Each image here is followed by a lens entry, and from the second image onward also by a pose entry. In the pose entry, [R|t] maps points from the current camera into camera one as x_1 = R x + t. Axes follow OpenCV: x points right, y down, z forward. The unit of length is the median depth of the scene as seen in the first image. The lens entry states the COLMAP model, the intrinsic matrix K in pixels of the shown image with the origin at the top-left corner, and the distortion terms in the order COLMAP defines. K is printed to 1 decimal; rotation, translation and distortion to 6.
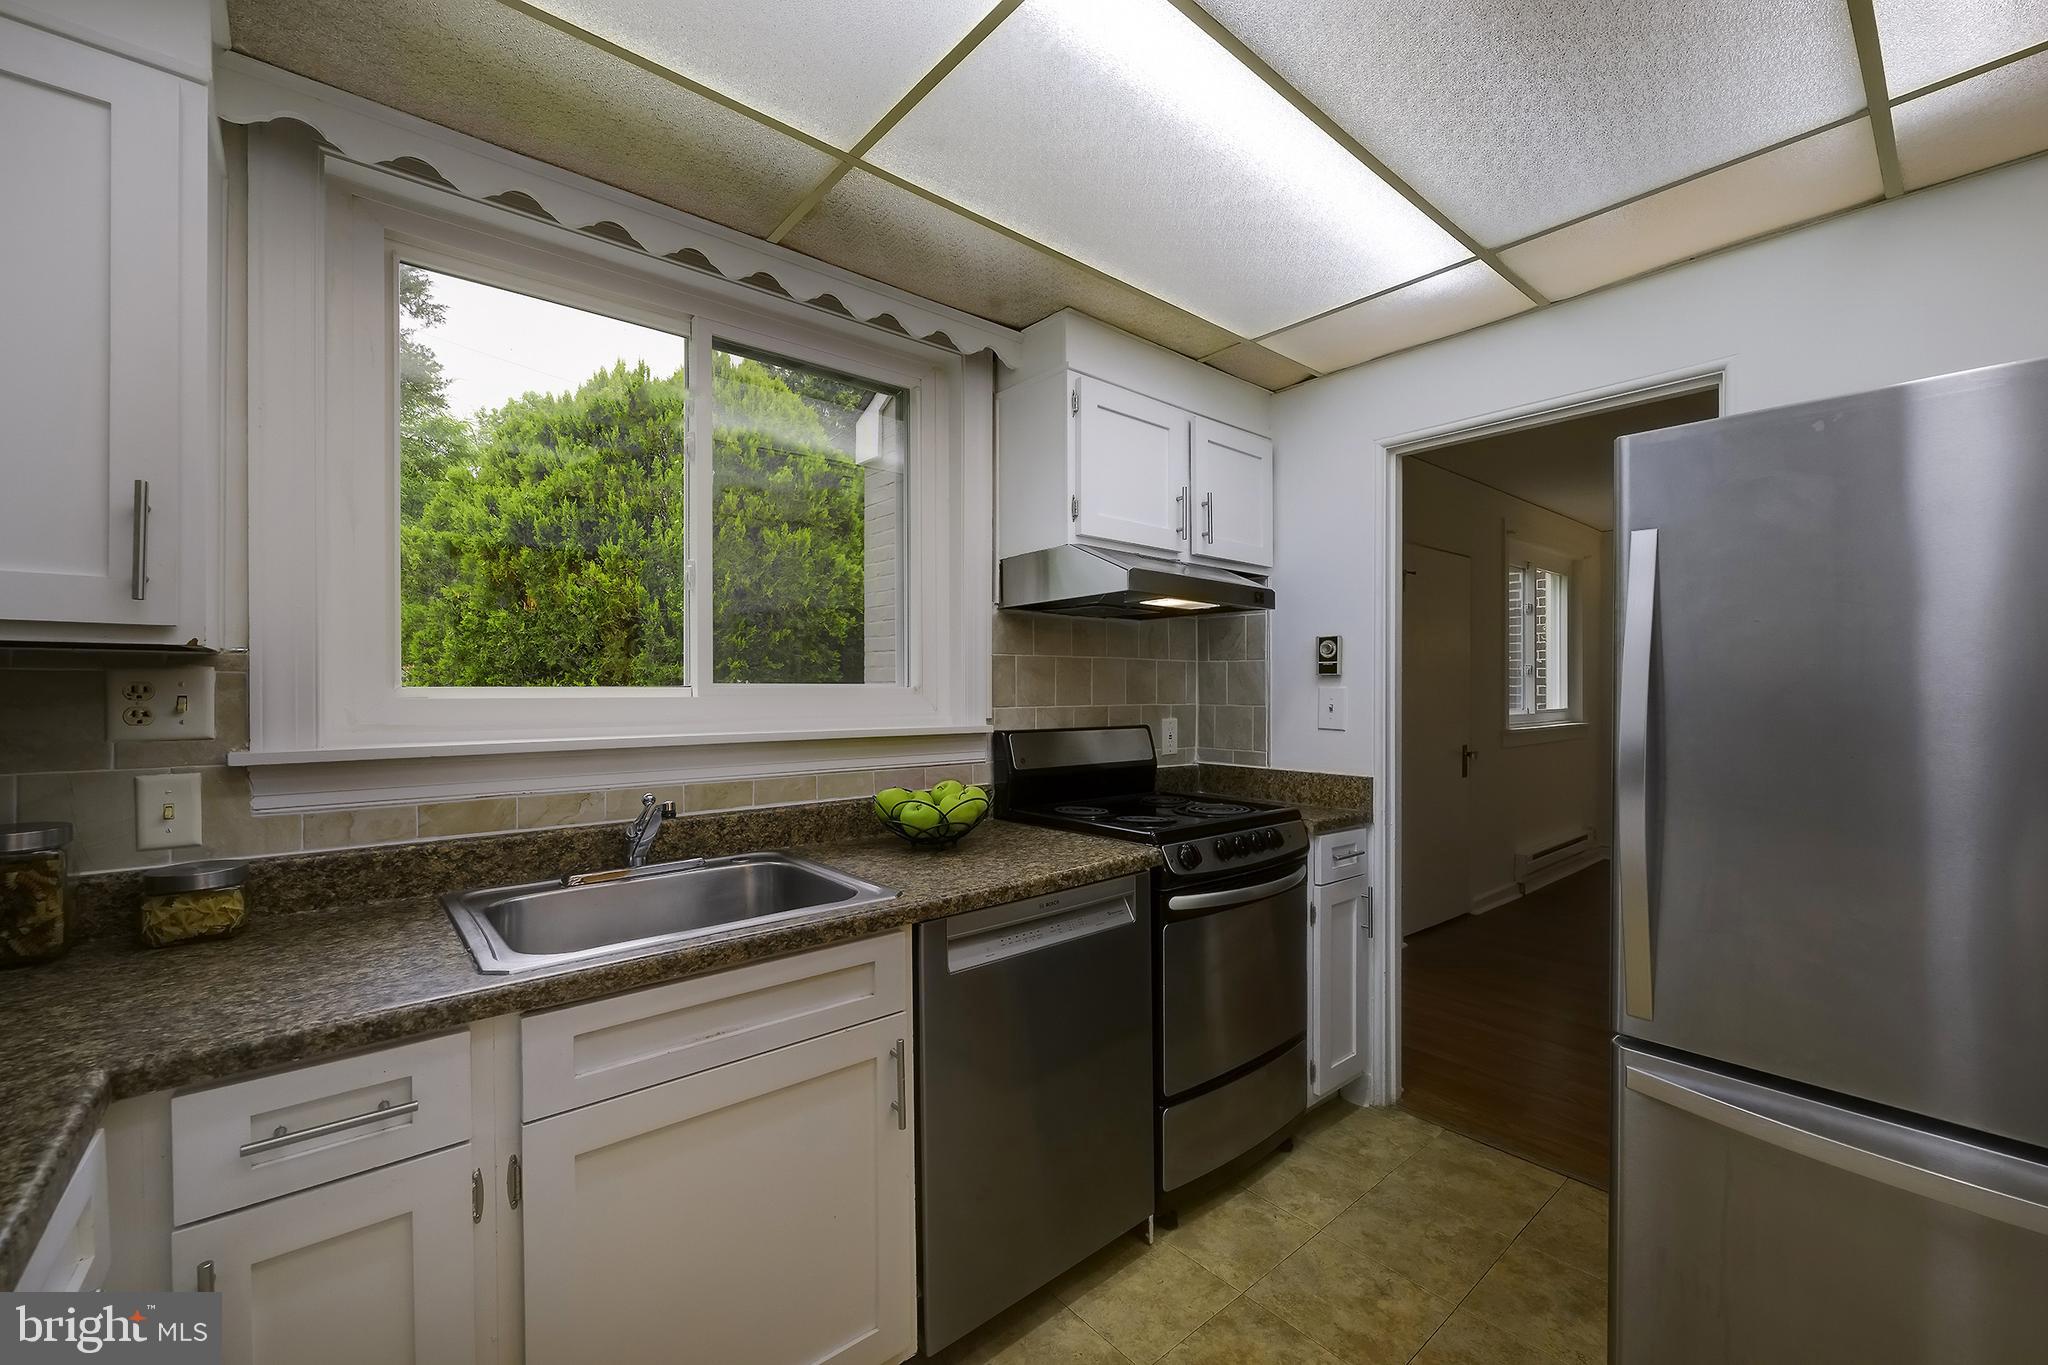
lens RADIAL K [[828.8, 0, 999.8], [0, 828.8, 687.9], [0, 0, 1]] dist [0.001627, 0.000095]
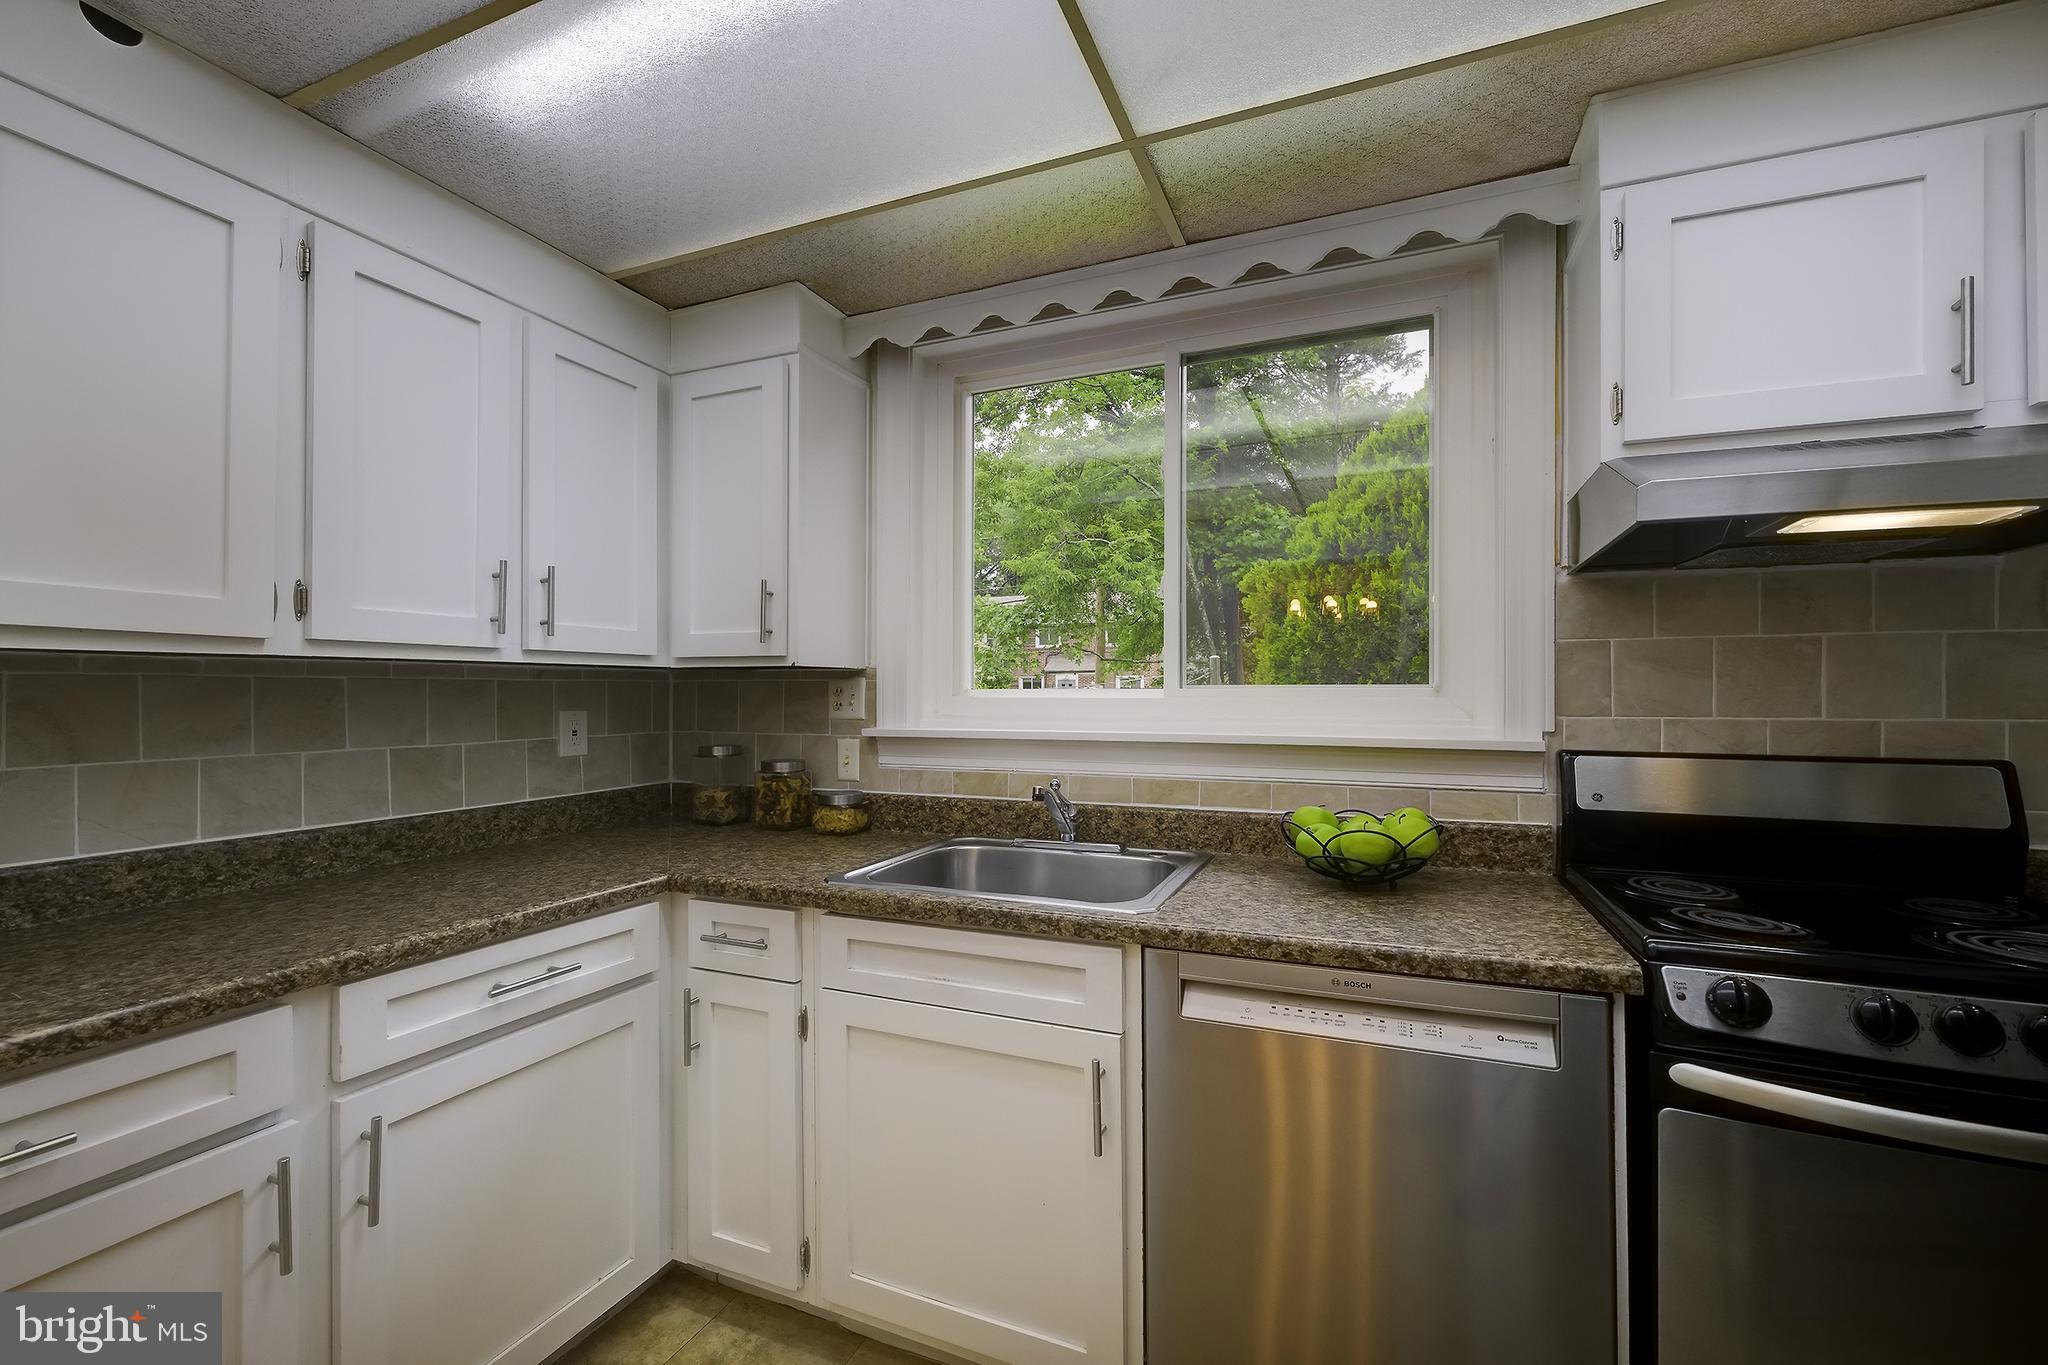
lens RADIAL K [[828.8, 0, 1065.1], [0, 828.8, 687.4], [0, 0, 1]] dist [0.001627, 0.000095]
pose [[0.477296, -0.007206, -0.878713, 0.462971], [-0.000167, 0.999966, -0.008291, 0.005561], [0.878743, 0.004104, 0.477278, 0.343252]]
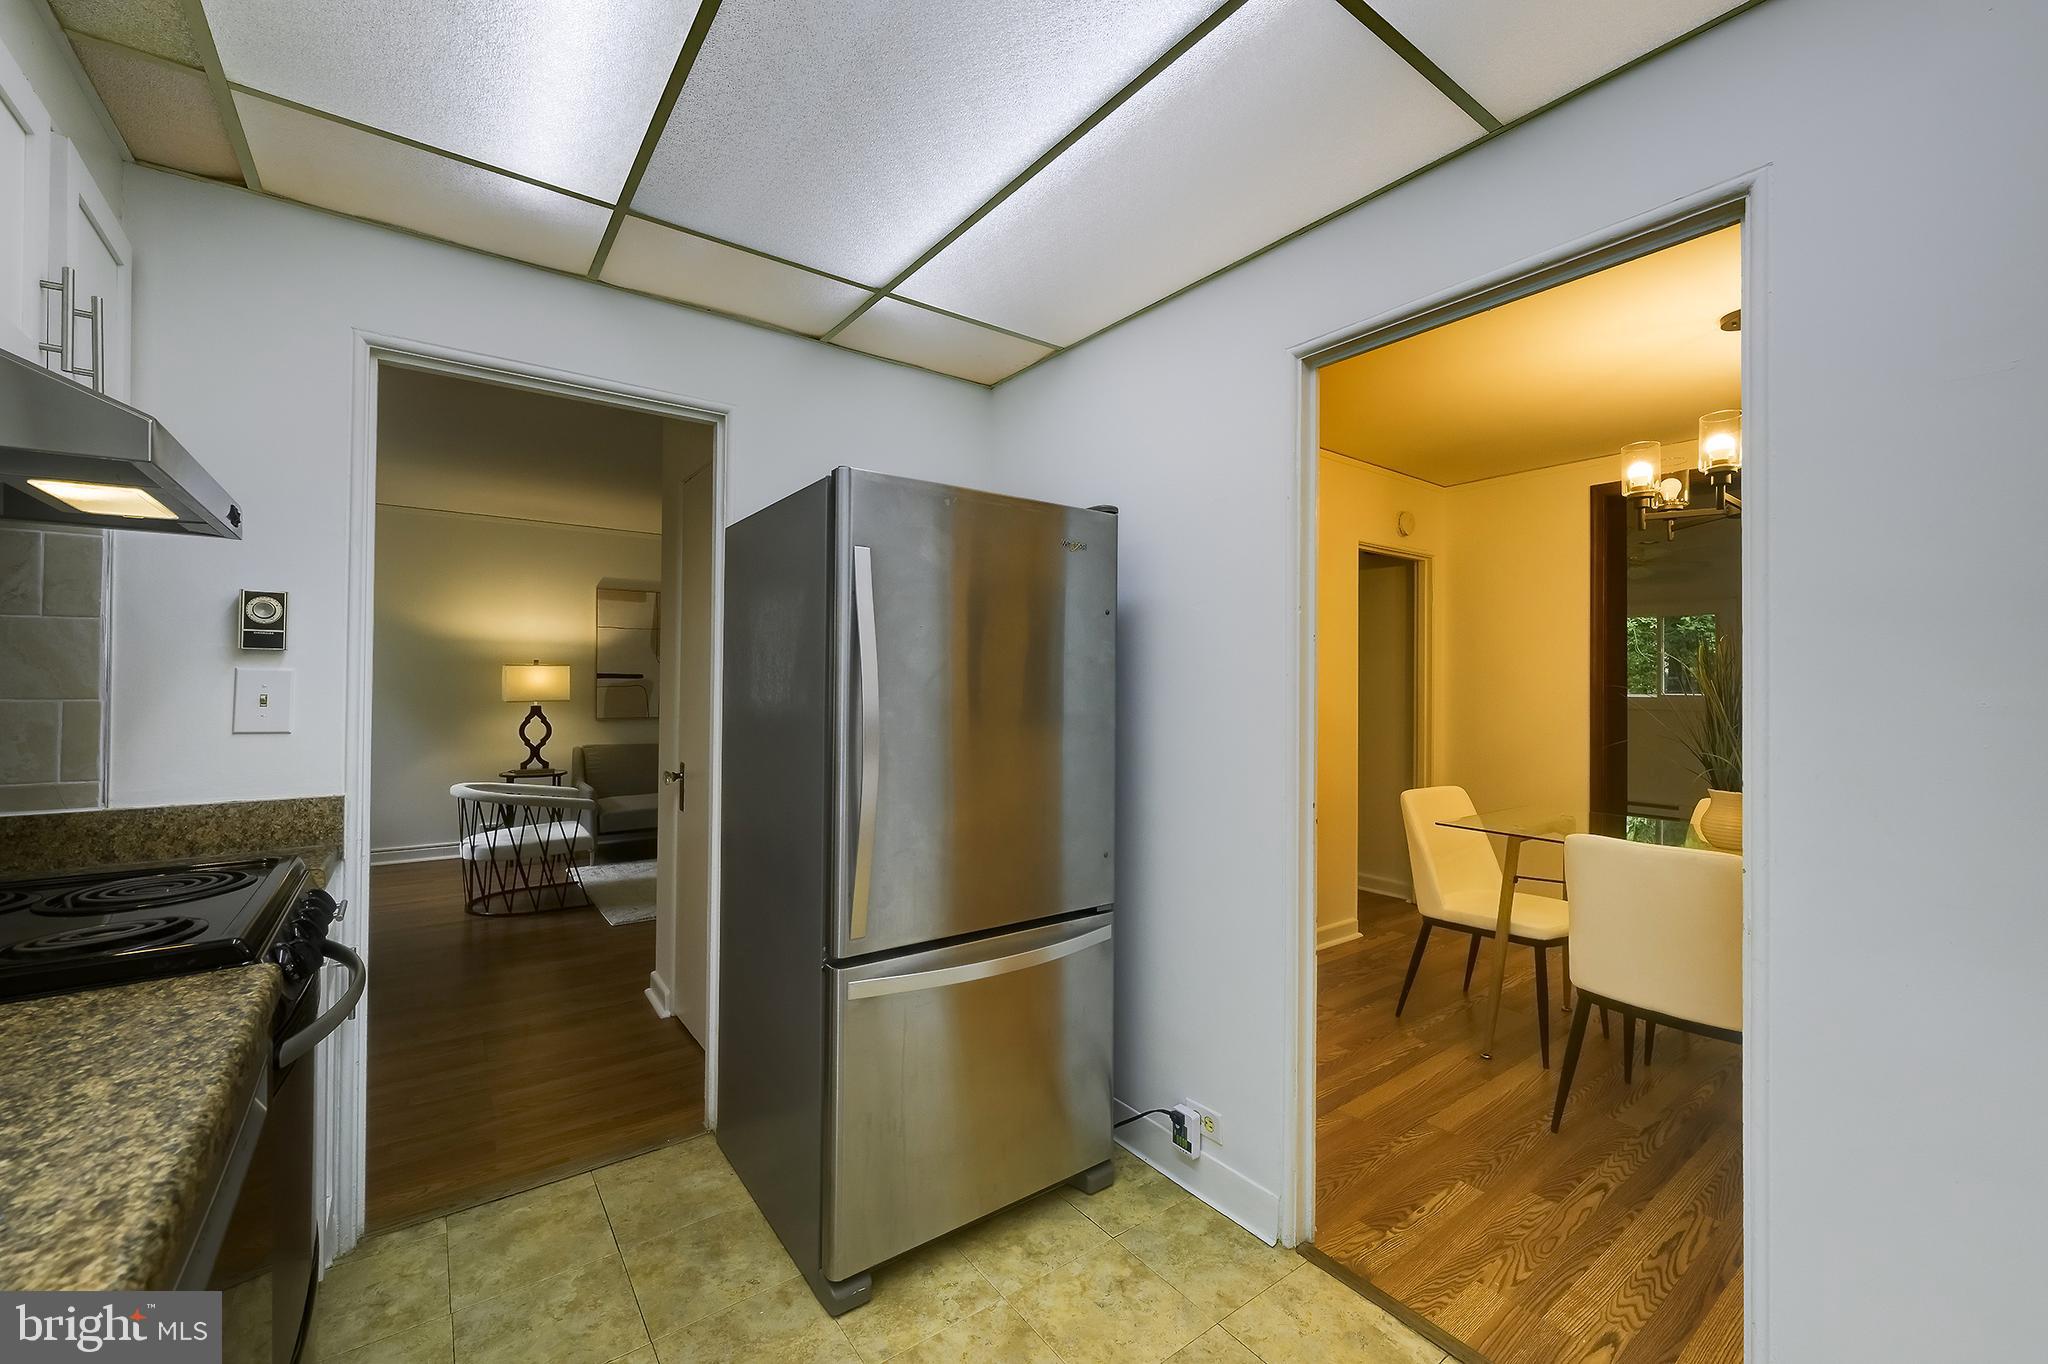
lens RADIAL K [[828.8, 0, 1077.0], [0, 828.8, 673.6], [0, 0, 1]] dist [0.001627, 0.000095]
pose [[0.022417, 0.011831, 0.999679, -0.306971], [-0.007291, 0.999905, -0.011671, 0.007917], [-0.999722, -0.007027, 0.022501, 0.426789]]
